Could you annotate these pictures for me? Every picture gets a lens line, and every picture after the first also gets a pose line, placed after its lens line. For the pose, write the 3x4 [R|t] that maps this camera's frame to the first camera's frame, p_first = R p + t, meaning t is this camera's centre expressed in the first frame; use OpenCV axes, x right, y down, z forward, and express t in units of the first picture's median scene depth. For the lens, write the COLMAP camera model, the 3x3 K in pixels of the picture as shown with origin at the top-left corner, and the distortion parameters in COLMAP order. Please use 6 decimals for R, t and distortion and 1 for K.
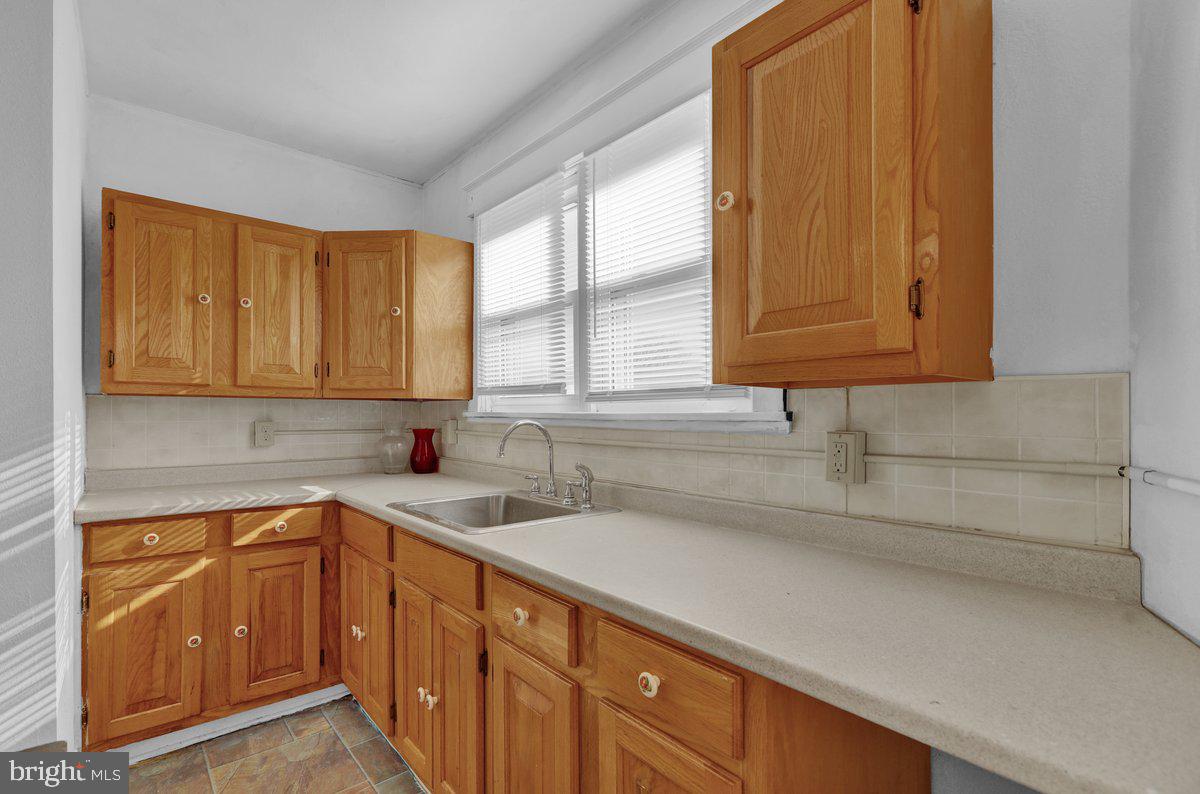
lens RADIAL K [[550.9, 0, 600.0], [0, 550.9, 397.0], [0, 0, 1]] dist [0.001757, 0.000203]
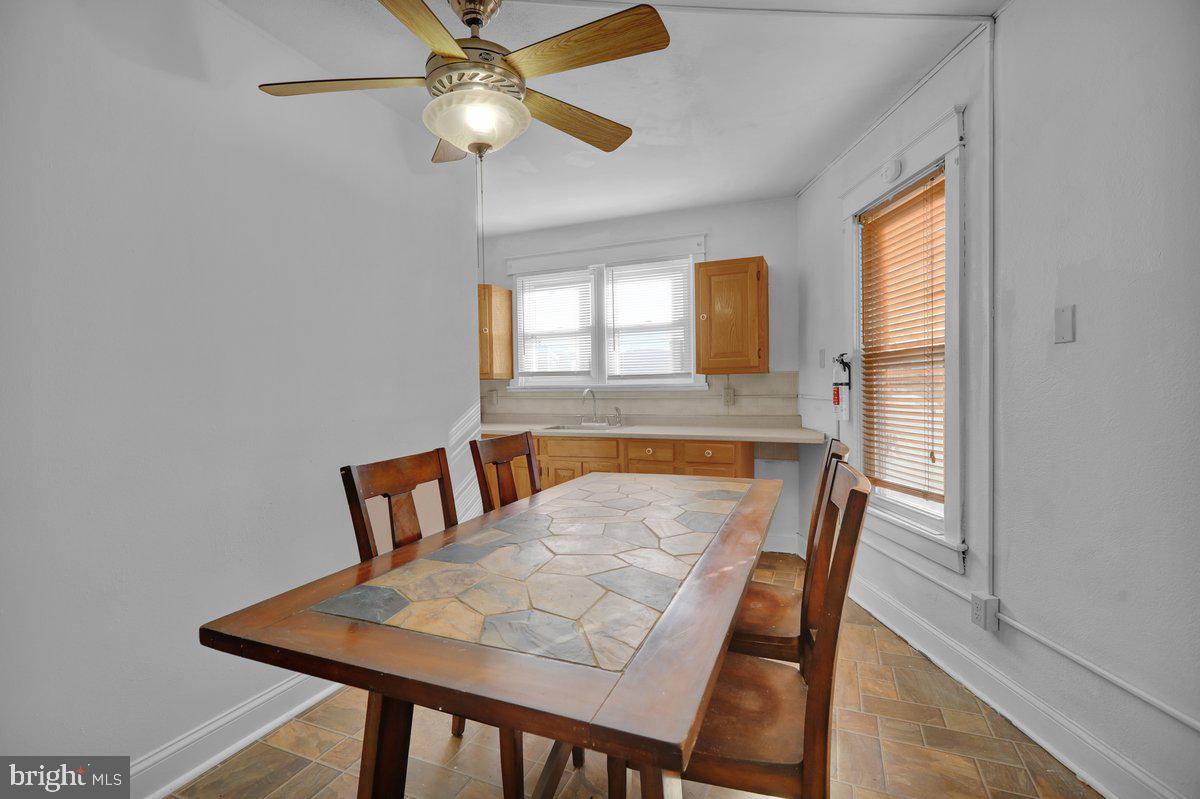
lens RADIAL K [[566.5, 0, 592.3], [0, 566.5, 377.0], [0, 0, 1]] dist [-0.000670, -0.000512]
pose [[0.892258, -0.007068, 0.451471, -1.134823], [0.003794, 0.999960, 0.008156, -0.022792], [-0.451511, -0.005564, 0.892248, -1.014802]]
